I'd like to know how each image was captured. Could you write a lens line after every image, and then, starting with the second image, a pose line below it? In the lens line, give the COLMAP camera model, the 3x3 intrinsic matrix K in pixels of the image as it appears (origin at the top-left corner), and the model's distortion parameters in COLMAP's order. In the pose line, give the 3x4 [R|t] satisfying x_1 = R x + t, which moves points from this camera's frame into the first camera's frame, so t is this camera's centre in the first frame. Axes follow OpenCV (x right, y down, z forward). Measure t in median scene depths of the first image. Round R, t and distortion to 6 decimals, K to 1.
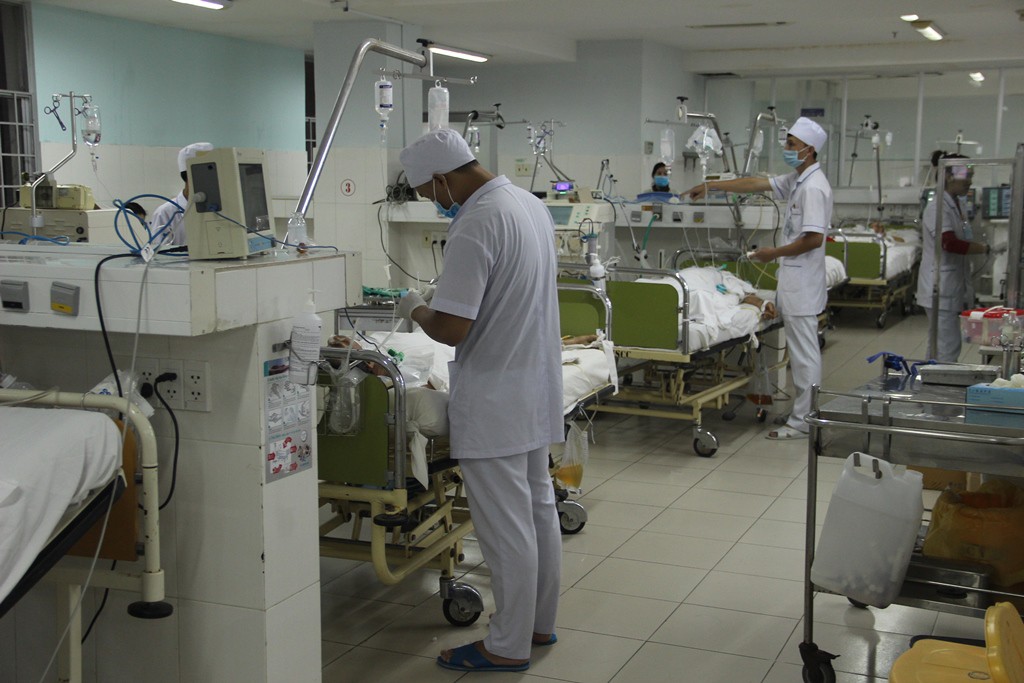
lens RADIAL K [[1274.4, 0, 512.0], [0, 1274.4, 341.5], [0, 0, 1]] dist [0.065952, 0.023294]
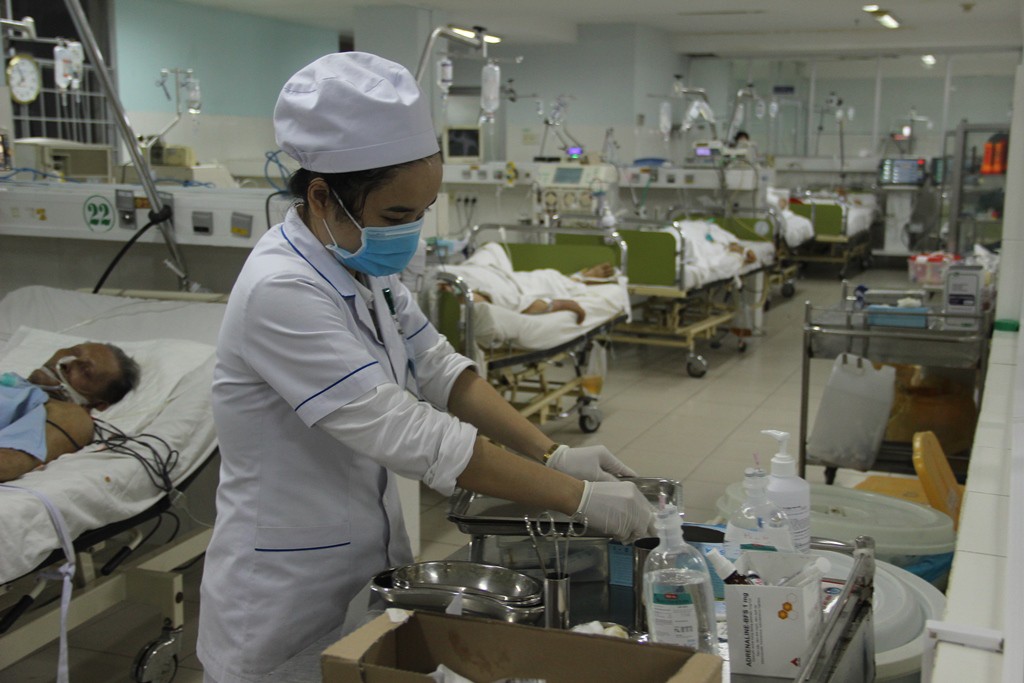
lens RADIAL K [[1203.6, 0, 512.0], [0, 1203.6, 341.5], [0, 0, 1]] dist [0.018791, 0.010559]
pose [[0.999879, 0.004730, 0.014811, -0.033426], [-0.005176, 0.999528, 0.030272, 0.019982], [-0.014661, -0.030345, 0.999432, -0.108184]]
